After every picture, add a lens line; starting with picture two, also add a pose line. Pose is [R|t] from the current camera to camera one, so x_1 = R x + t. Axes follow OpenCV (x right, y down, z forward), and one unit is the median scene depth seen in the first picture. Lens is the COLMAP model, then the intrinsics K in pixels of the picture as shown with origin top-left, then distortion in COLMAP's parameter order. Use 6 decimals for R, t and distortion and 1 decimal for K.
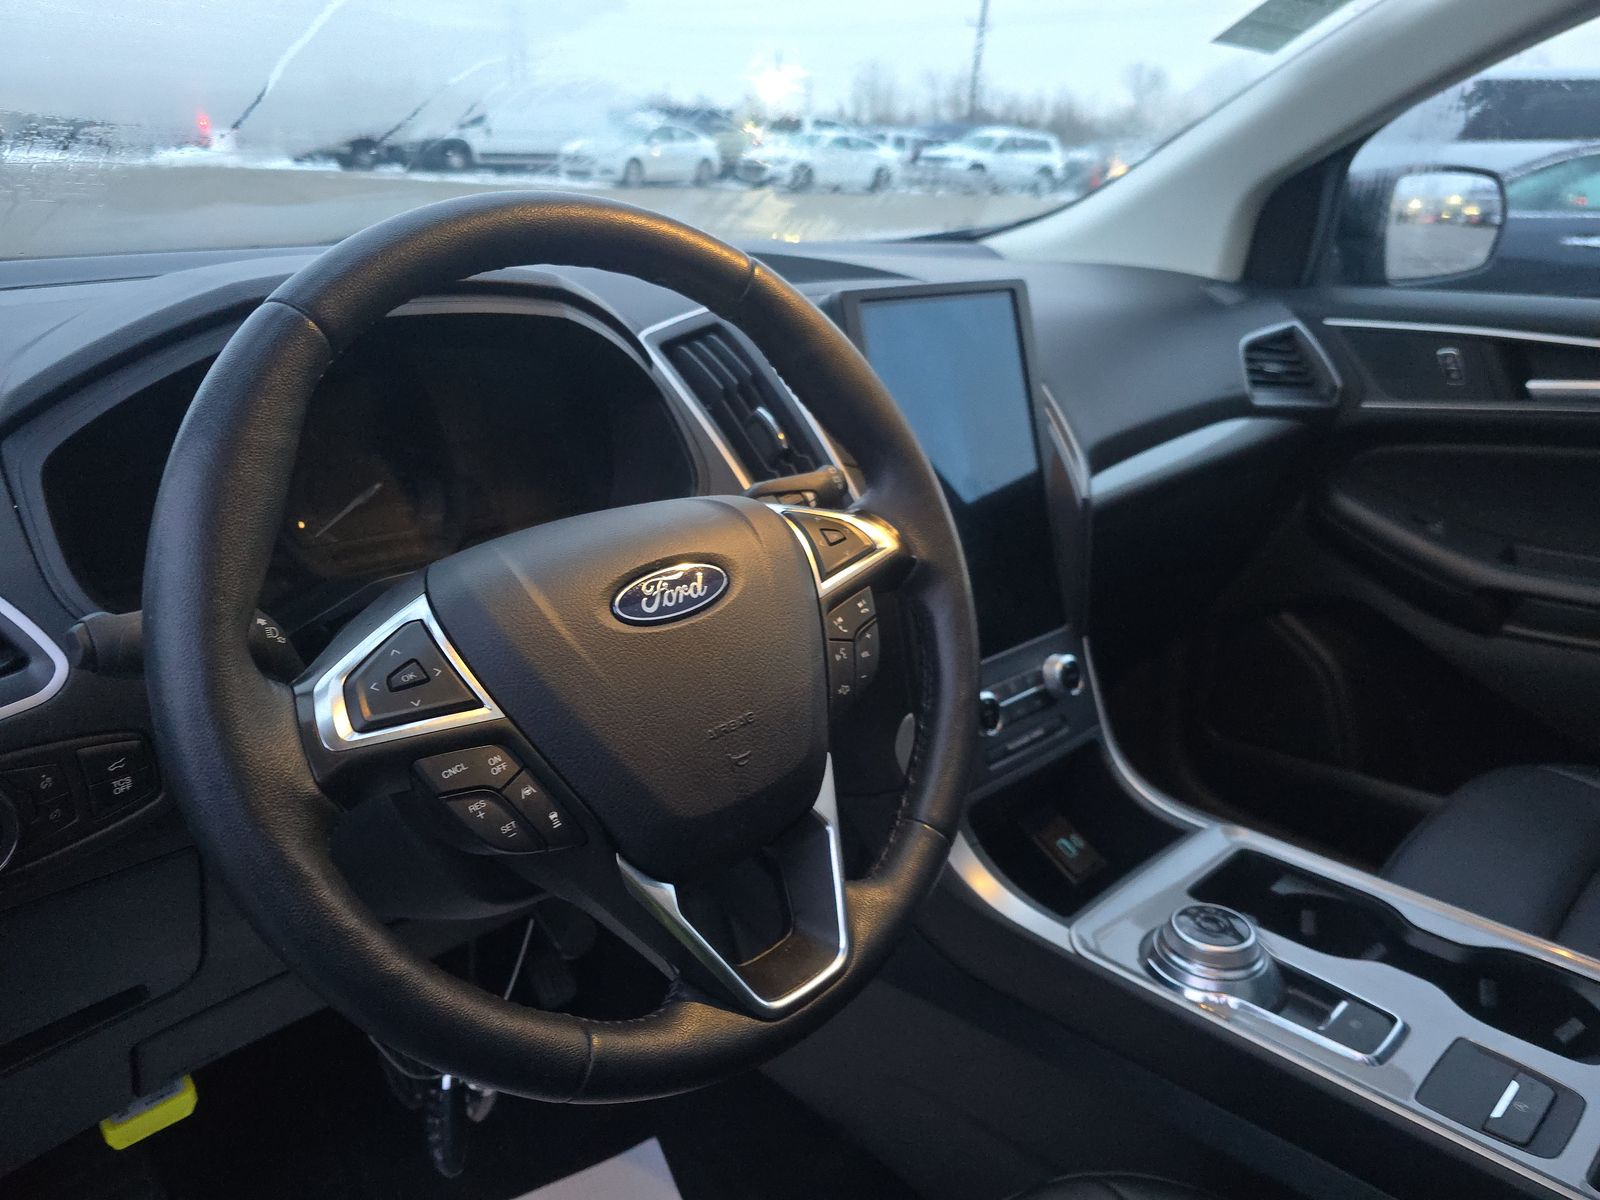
lens RADIAL K [[1071.1, 0, 800.4], [0, 1071.1, 607.4], [0, 0, 1]] dist [0.001270, -0.018767]
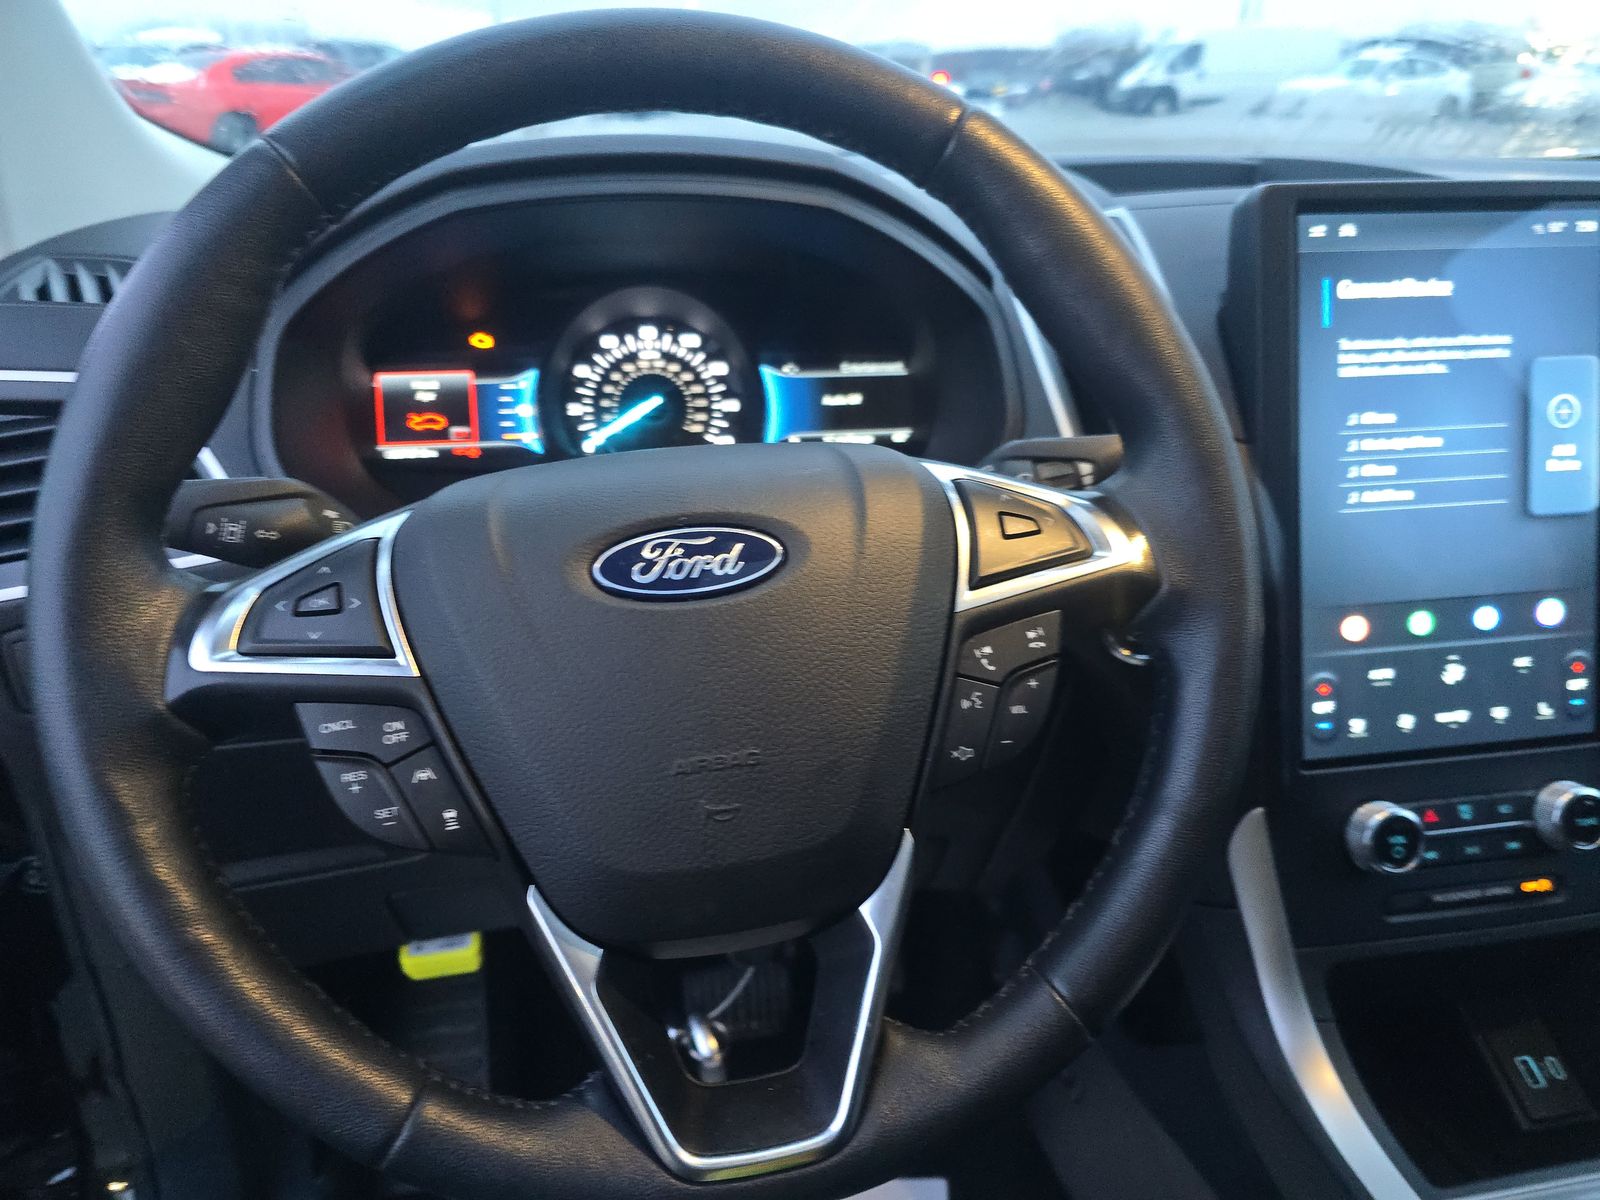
lens RADIAL K [[1071.1, 0, 829.7], [0, 1071.1, 597.2], [0, 0, 1]] dist [0.001270, -0.018767]
pose [[0.833770, 0.193225, -0.517195, 0.295533], [-0.177953, 0.980818, 0.079557, -0.056732], [0.522647, 0.025704, 0.852162, 0.380340]]
